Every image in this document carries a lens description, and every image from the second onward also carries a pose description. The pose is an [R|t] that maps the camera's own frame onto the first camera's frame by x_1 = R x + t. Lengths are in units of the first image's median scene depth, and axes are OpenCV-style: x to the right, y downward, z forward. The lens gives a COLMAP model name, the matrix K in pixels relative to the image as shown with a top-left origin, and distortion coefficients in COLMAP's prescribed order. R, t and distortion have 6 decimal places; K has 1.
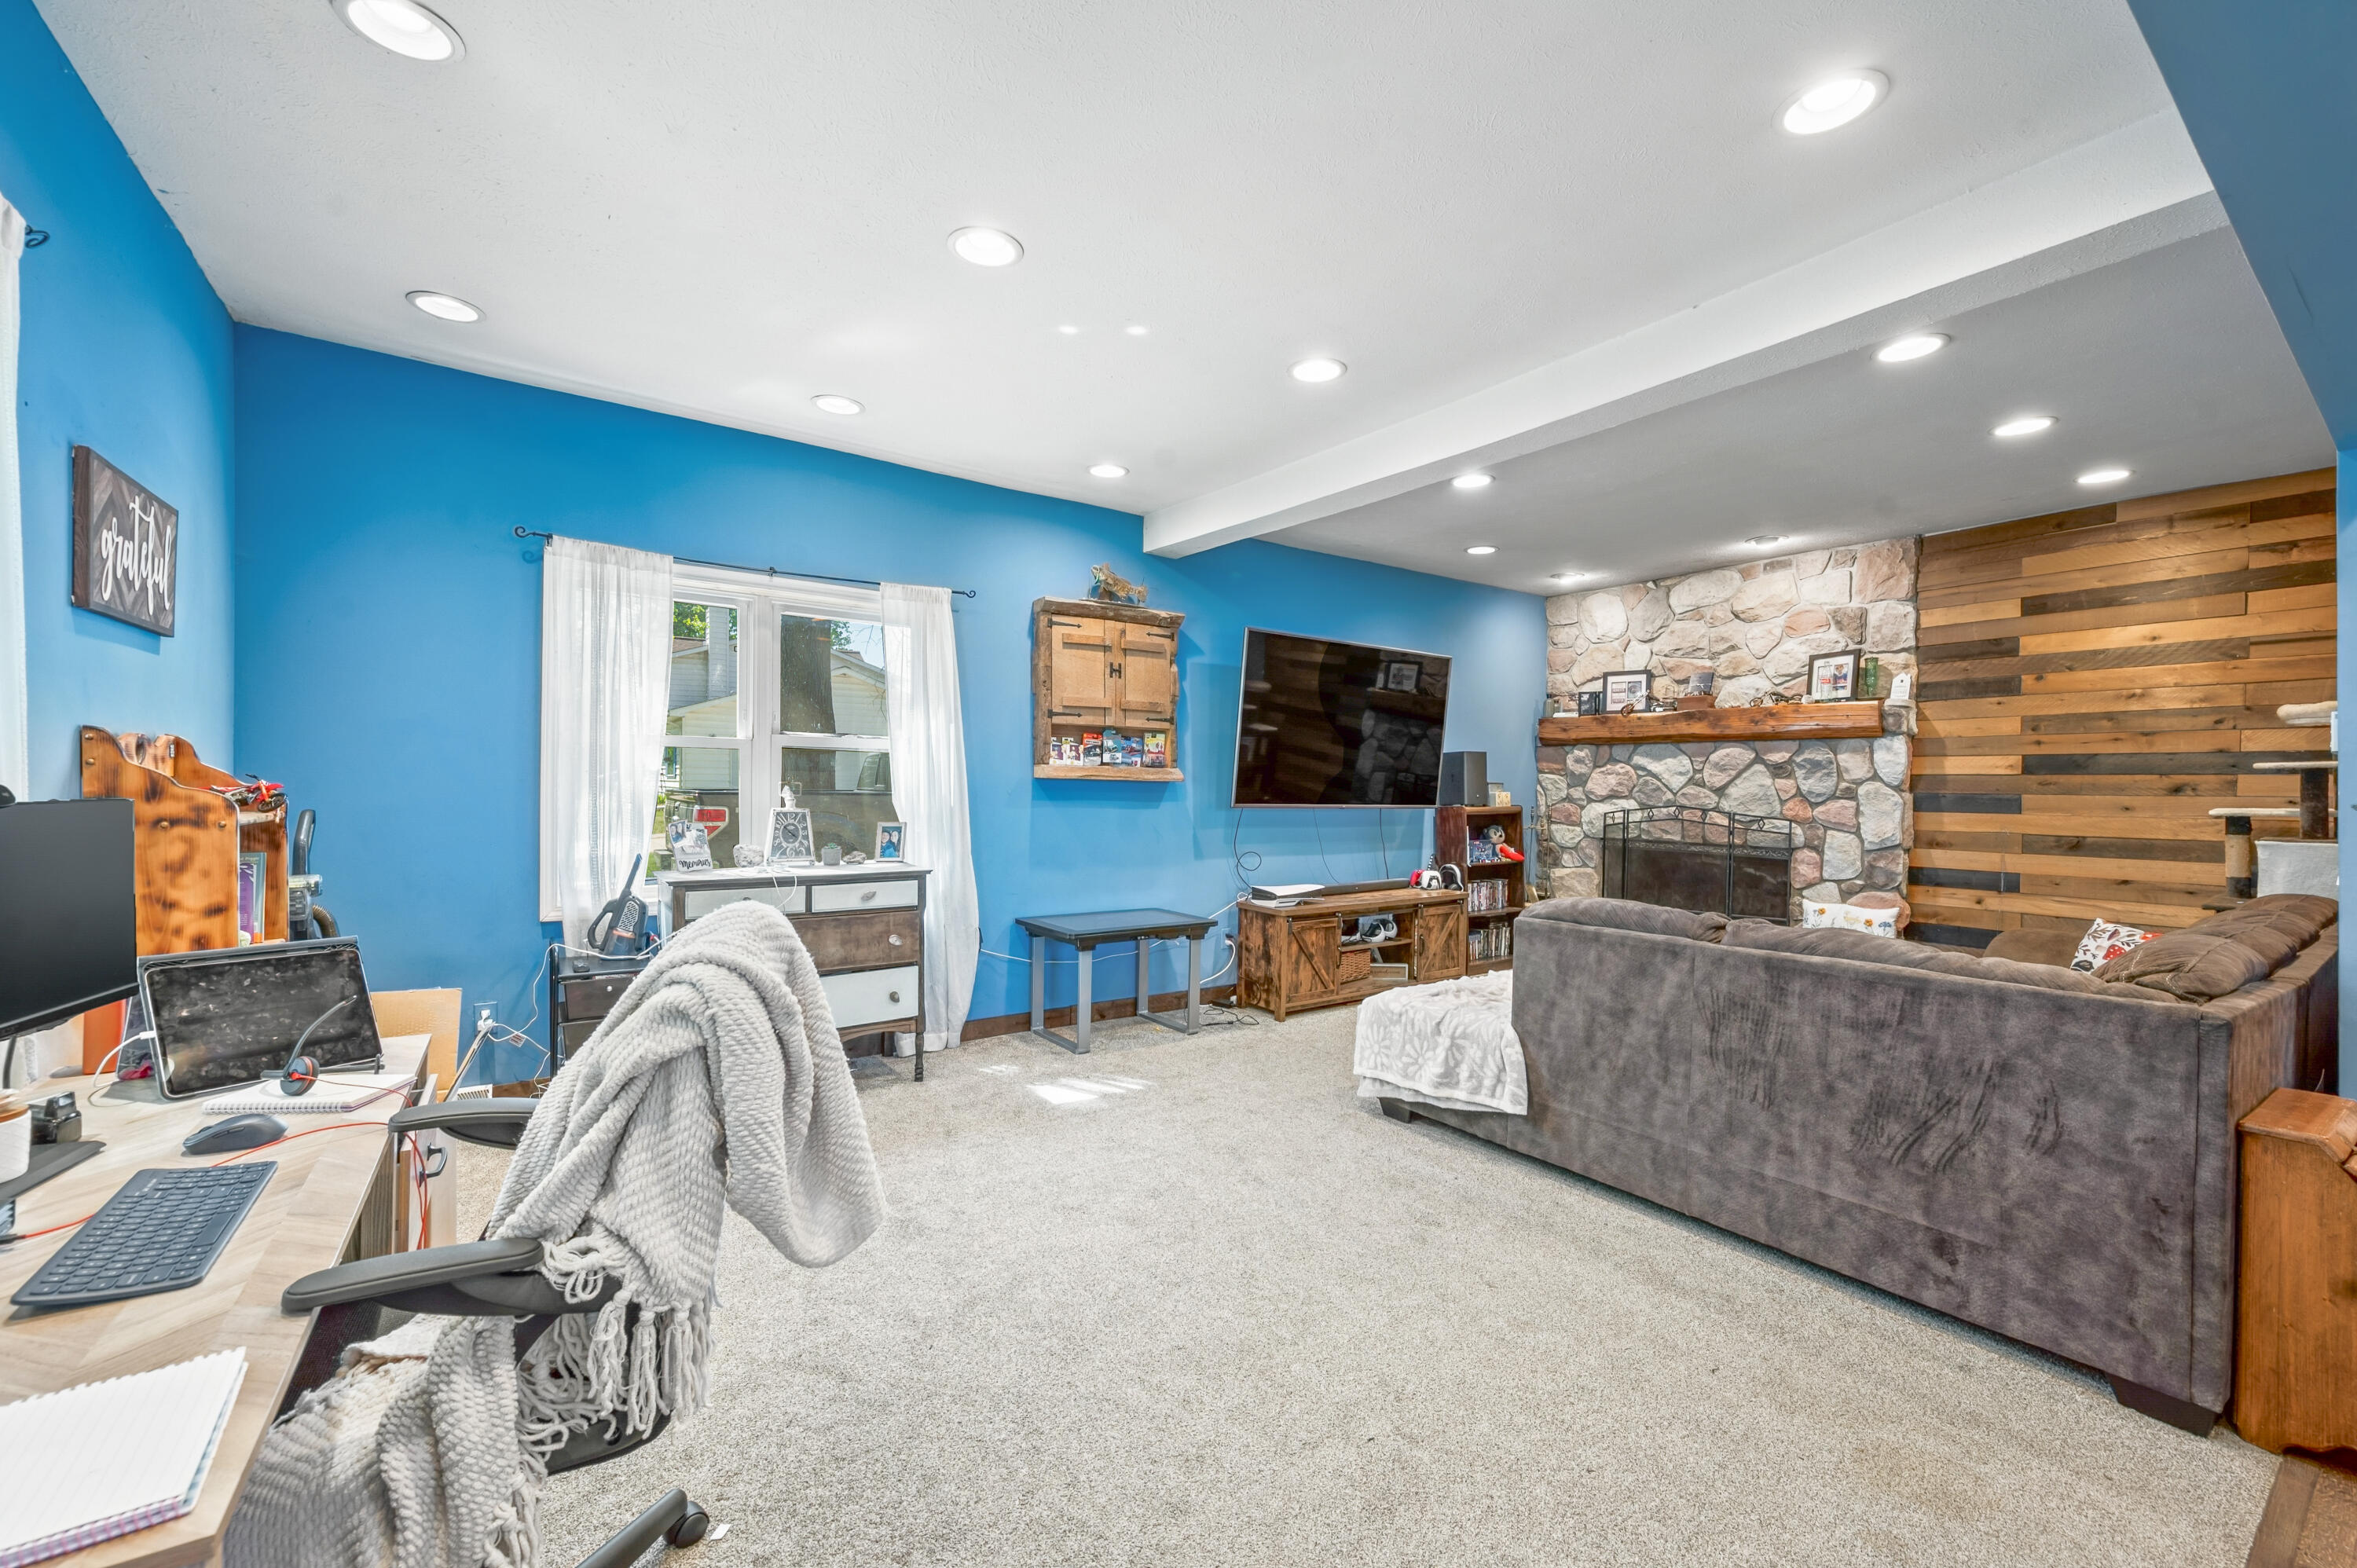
lens RADIAL K [[942.1, 0, 1178.5], [0, 942.1, 784.0], [0, 0, 1]] dist [-0.000902, 0.000336]
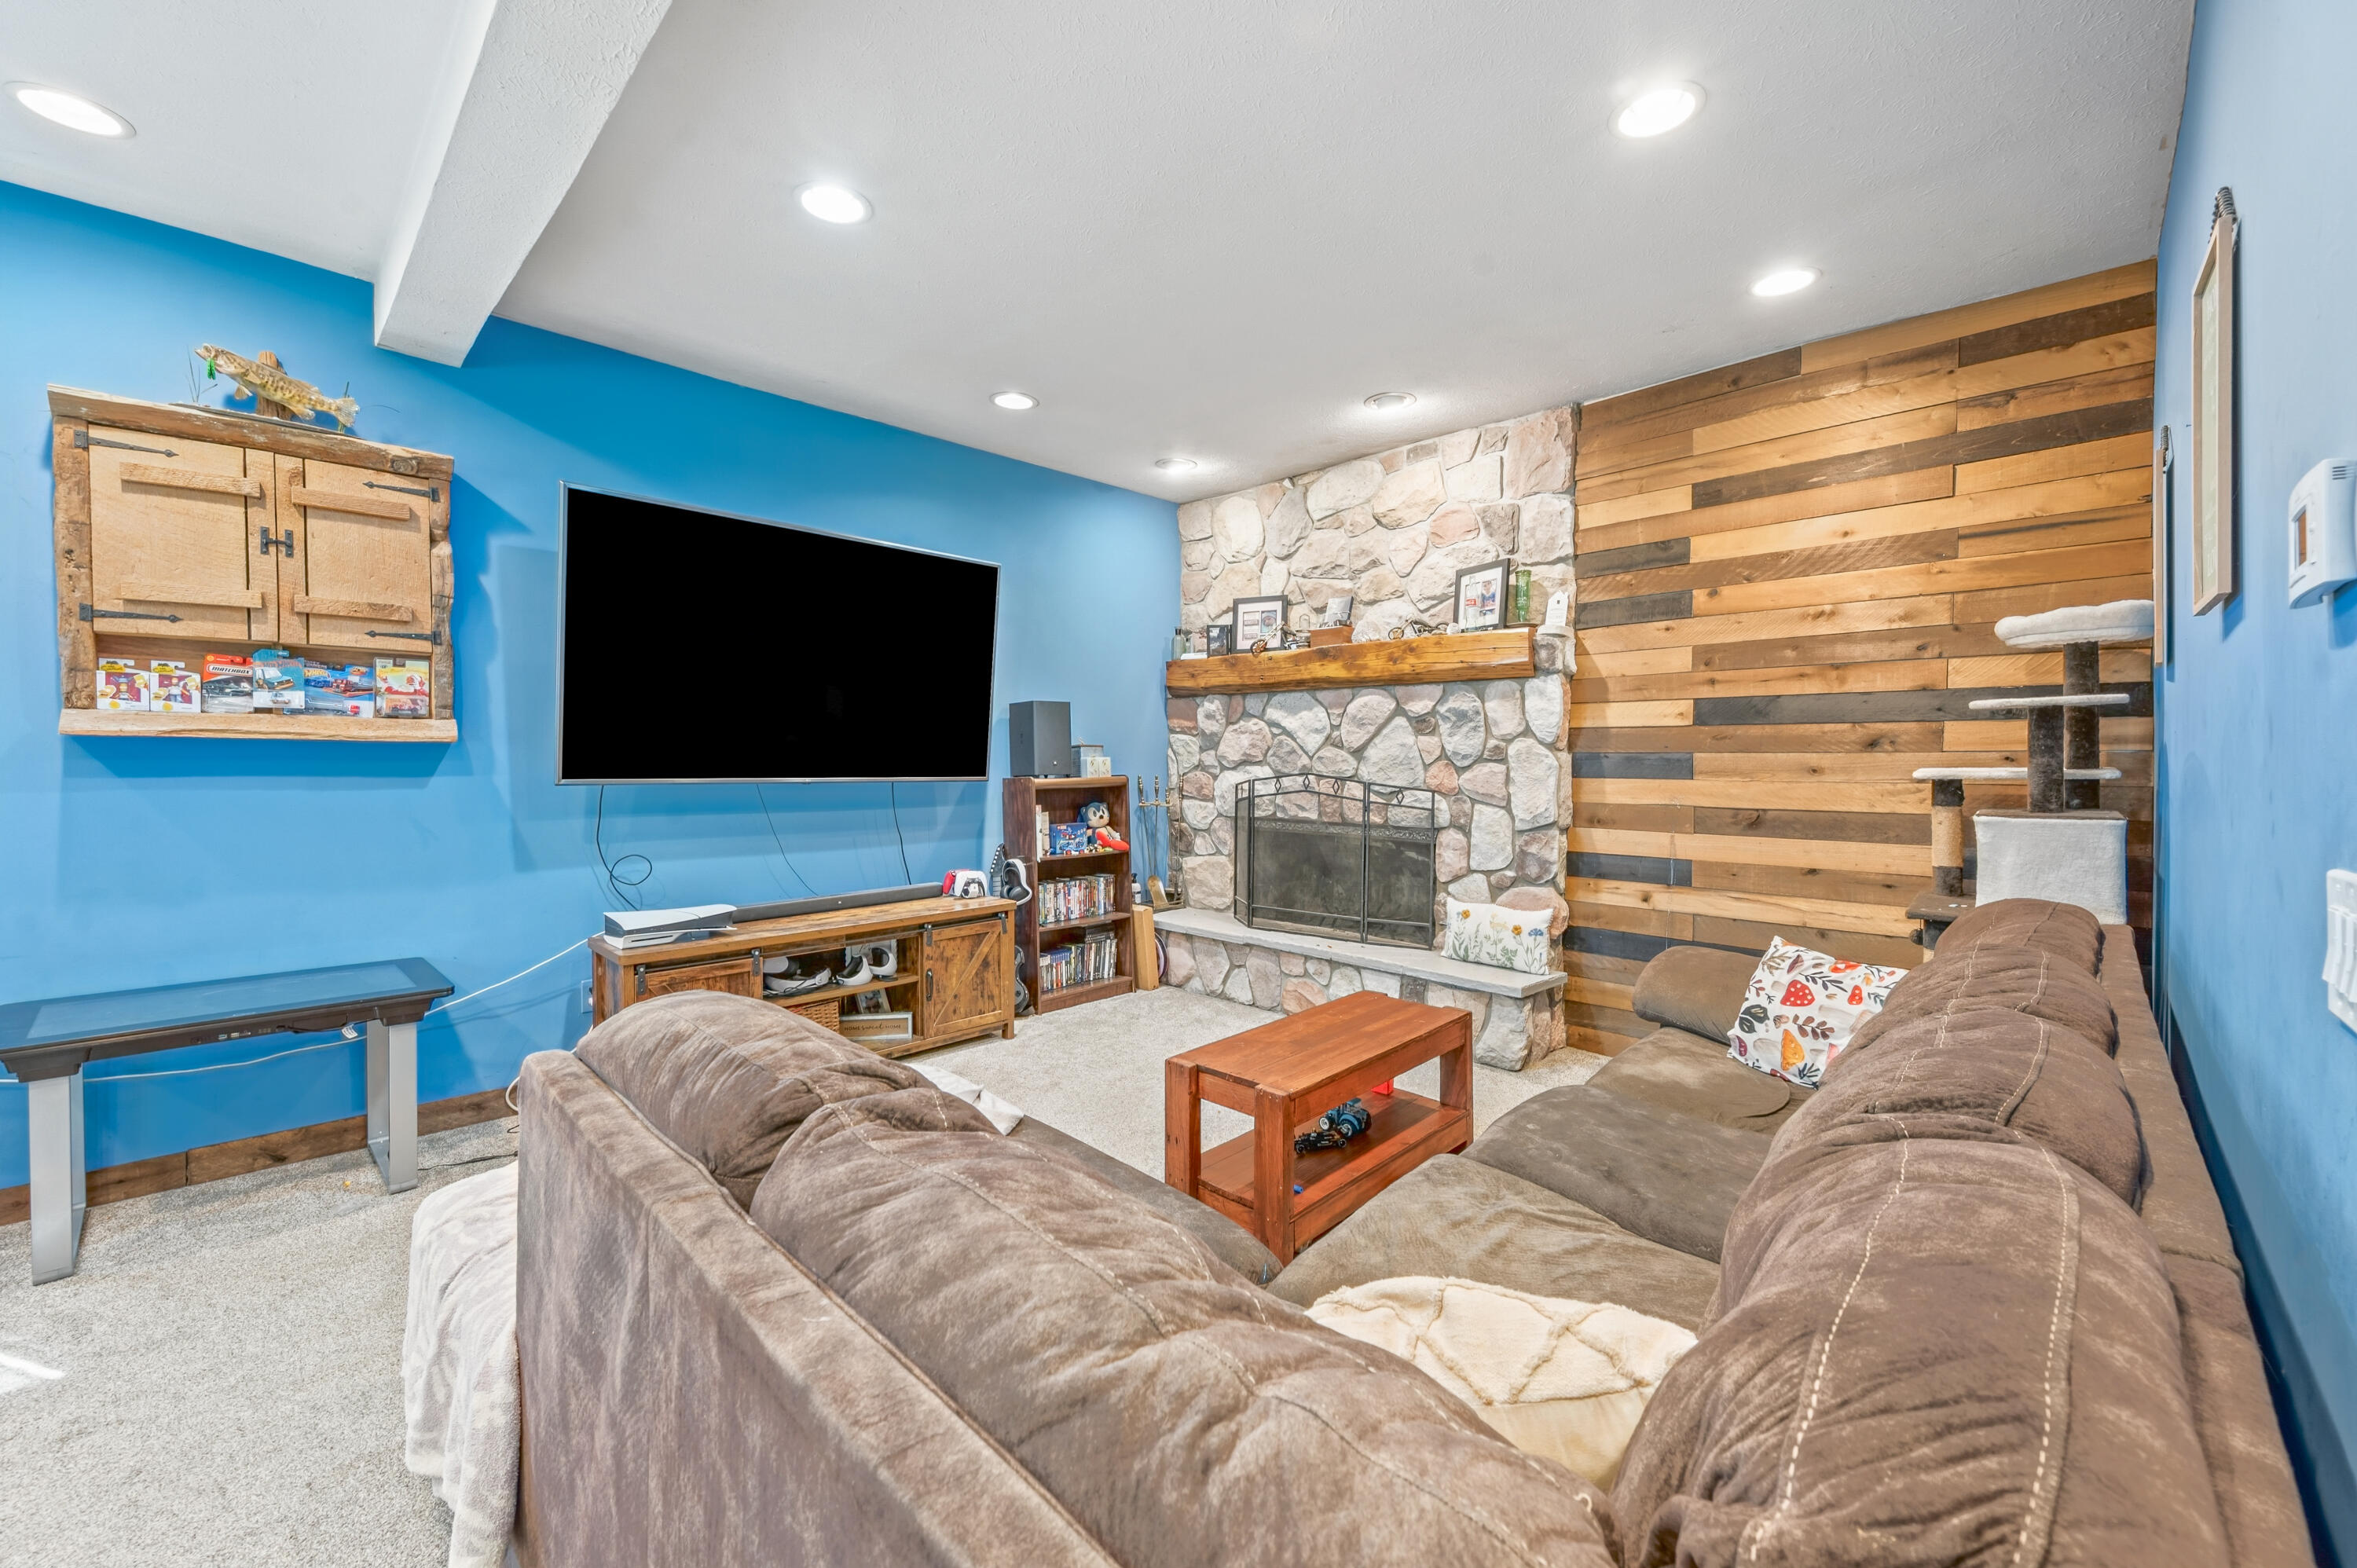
lens RADIAL K [[964.6, 0, 1180.5], [0, 964.6, 764.6], [0, 0, 1]] dist [-0.001678, 0.000841]
pose [[0.979486, -0.009769, 0.201277, 0.323088], [0.007951, 0.999920, 0.009838, 0.009005], [-0.201357, -0.008035, 0.979485, 0.315622]]
